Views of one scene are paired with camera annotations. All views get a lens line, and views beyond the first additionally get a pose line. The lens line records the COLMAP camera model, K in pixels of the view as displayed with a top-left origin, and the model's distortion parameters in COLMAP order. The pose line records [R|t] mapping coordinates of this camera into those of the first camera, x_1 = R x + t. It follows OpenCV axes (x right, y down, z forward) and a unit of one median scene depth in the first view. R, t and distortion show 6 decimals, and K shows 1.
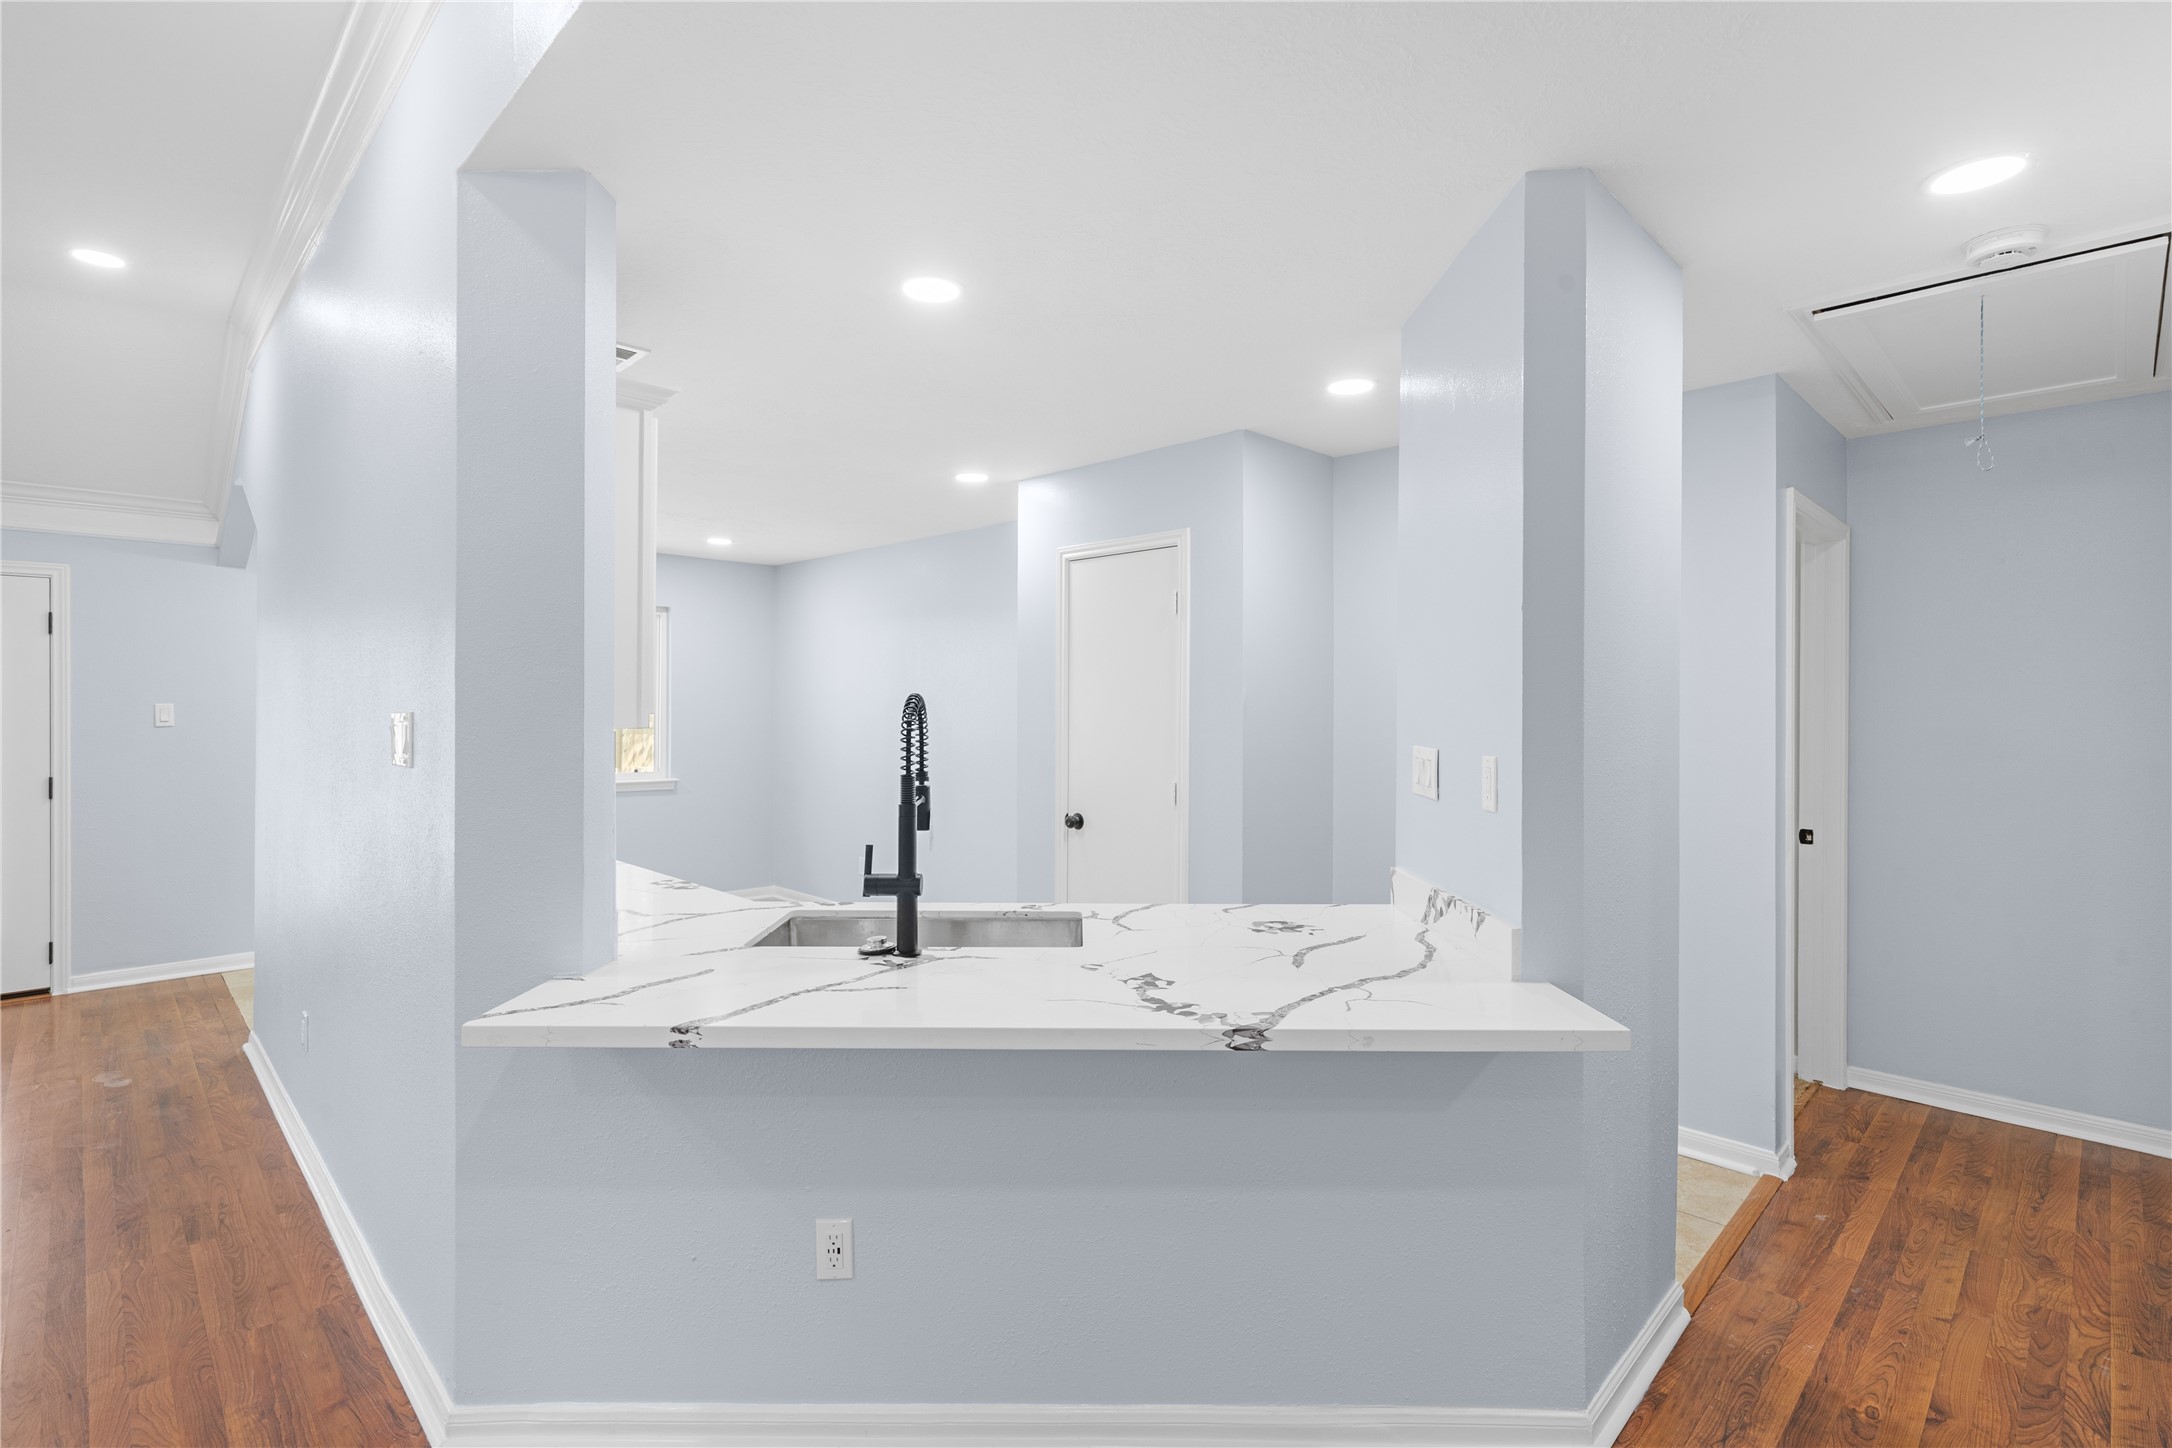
lens RADIAL K [[1015.6, 0, 1081.8], [0, 1015.6, 707.3], [0, 0, 1]] dist [0.003359, 0.000821]
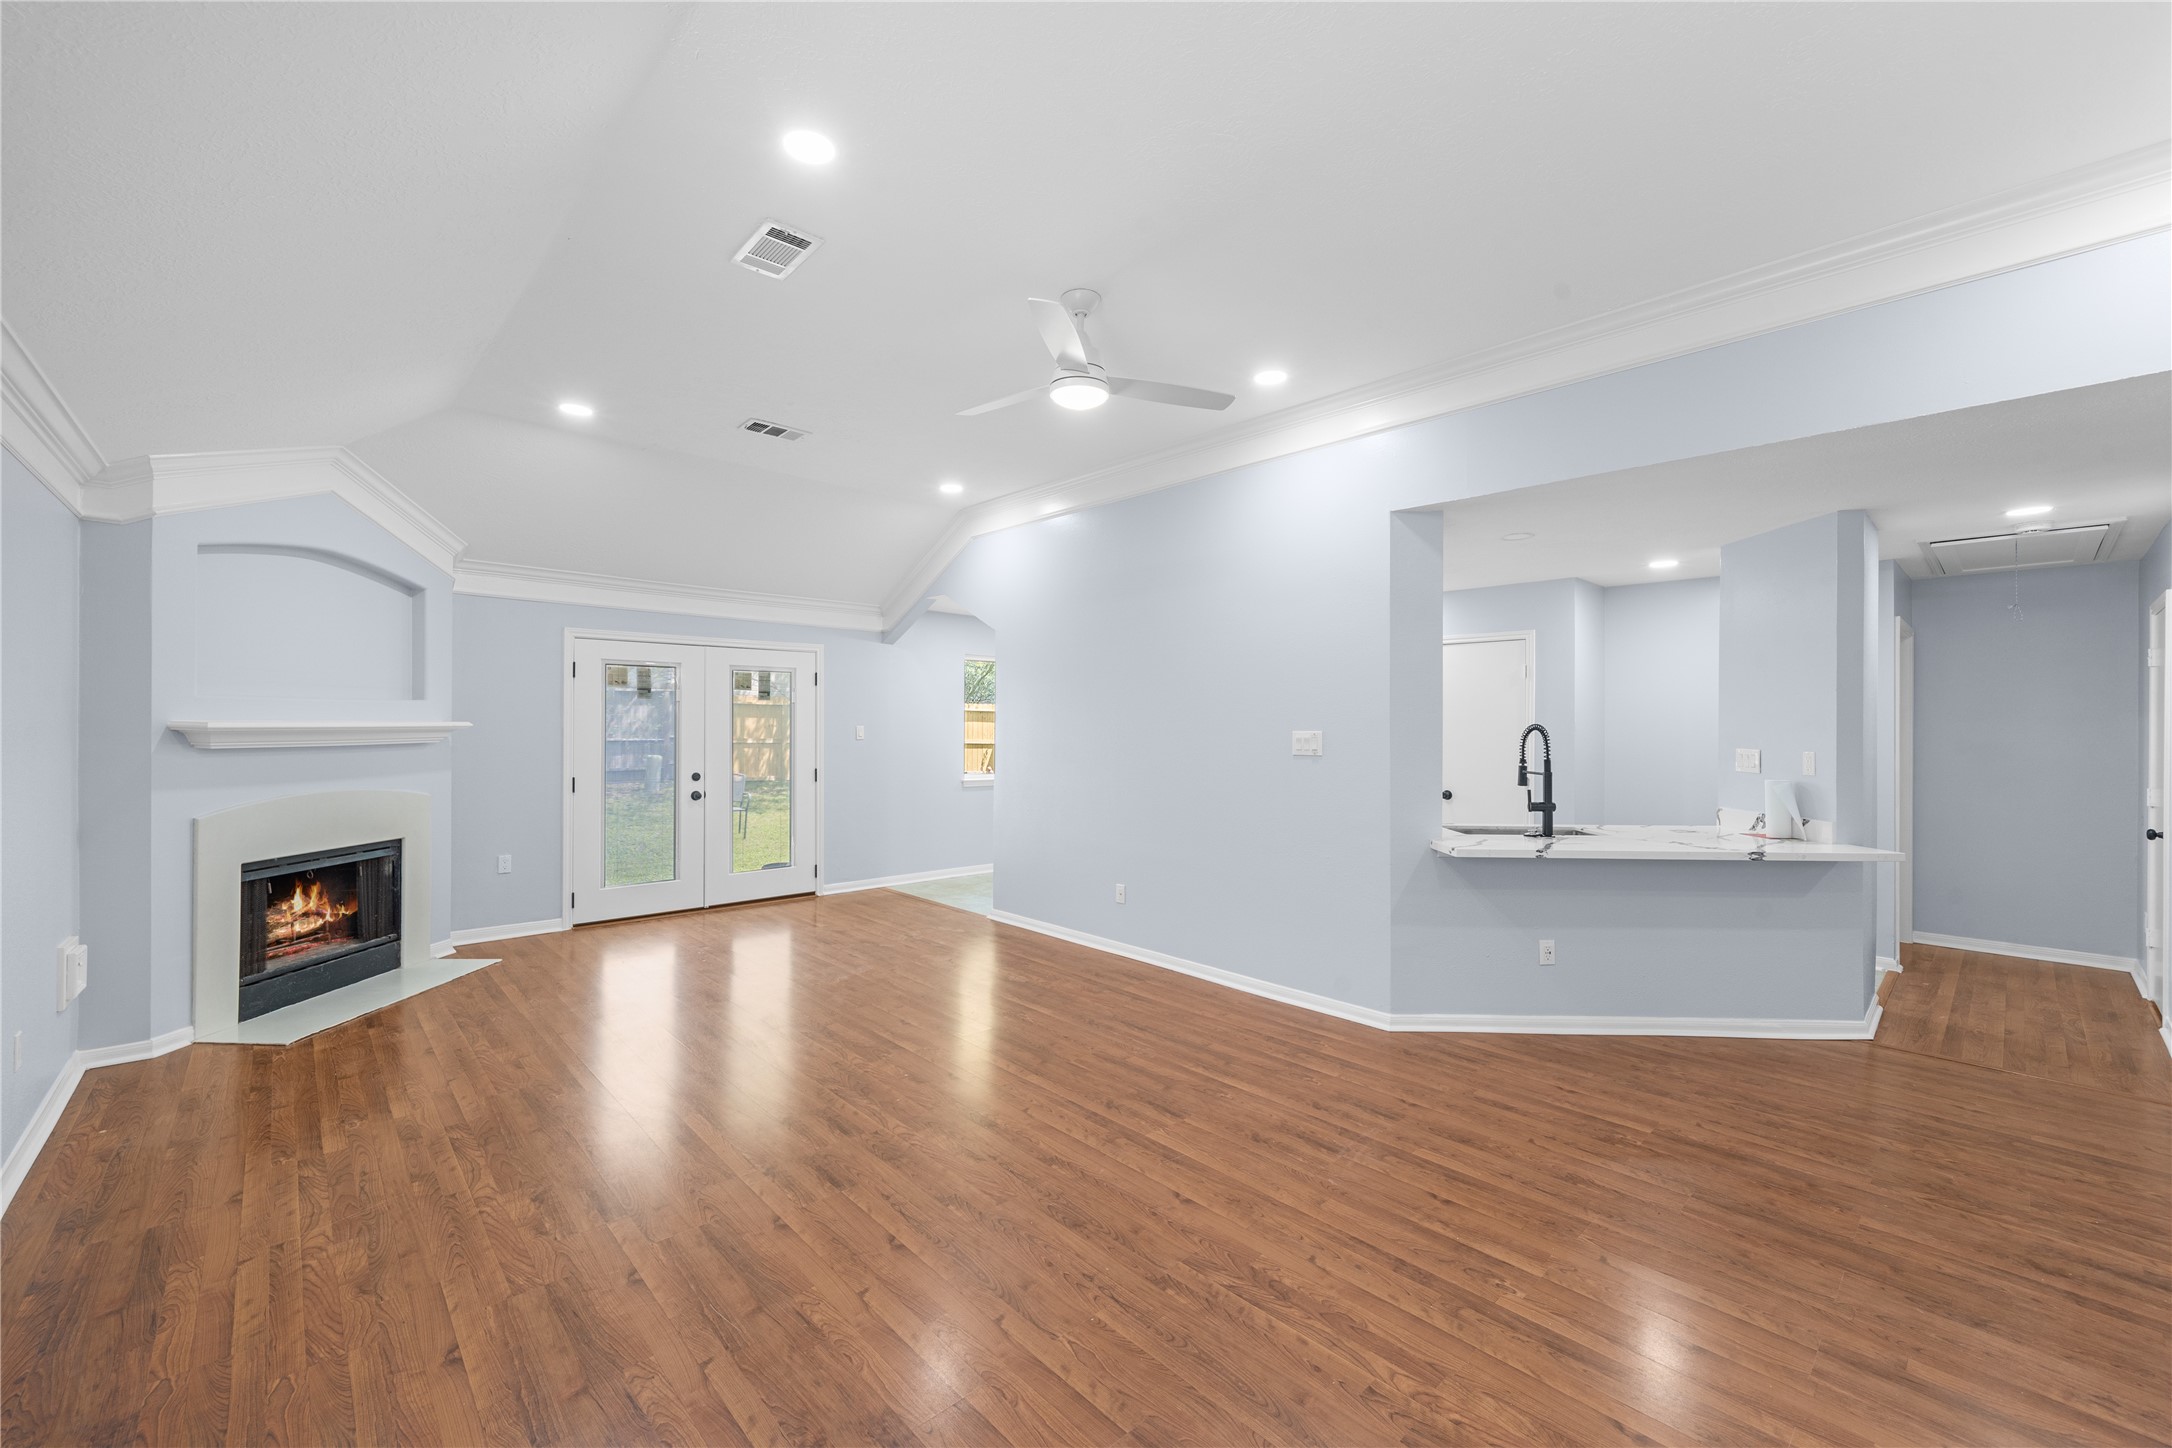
lens RADIAL K [[866.8, 0, 1086.0], [0, 866.8, 724.0], [0, 0, 1]] dist [-0.000056, -0.000196]
pose [[0.999503, 0.001197, -0.031490, -0.706891], [-0.001318, 0.999992, -0.003823, -0.003150], [0.031485, 0.003863, 0.999497, -0.614442]]
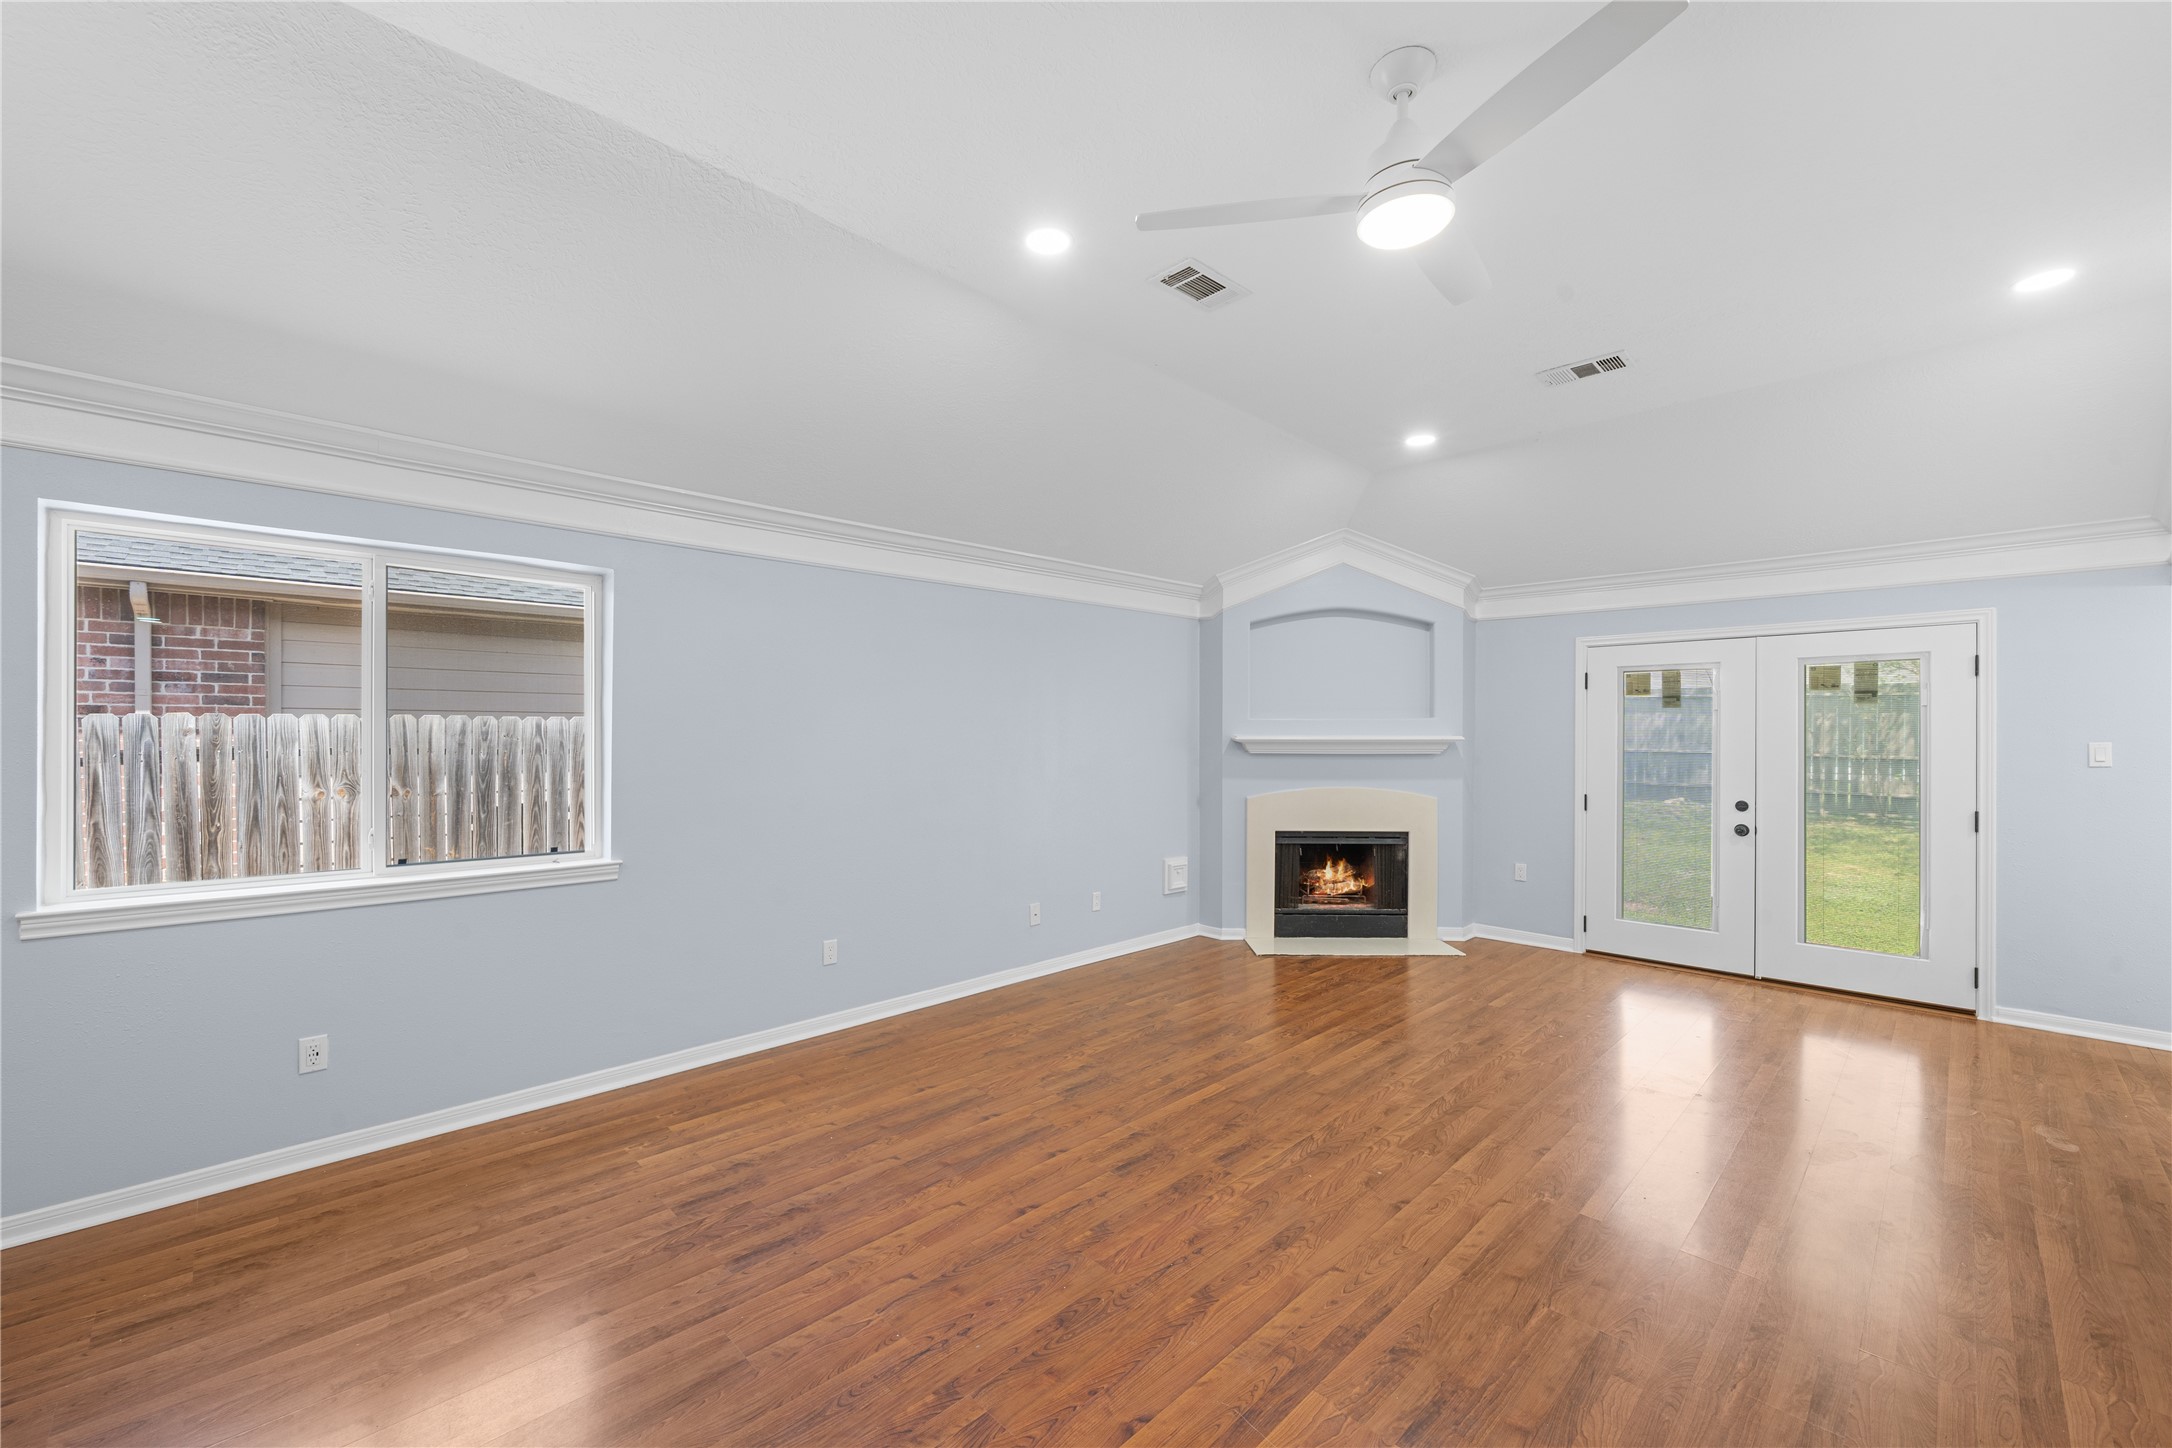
lens RADIAL K [[869.5, 0, 1062.0], [0, 869.5, 736.0], [0, 0, 1]] dist [-0.000252, -0.000018]
pose [[-0.011380, -0.002330, -0.999933, -0.139432], [-0.005890, 0.999980, -0.002264, -0.002843], [0.999918, 0.005864, -0.011393, 0.087580]]
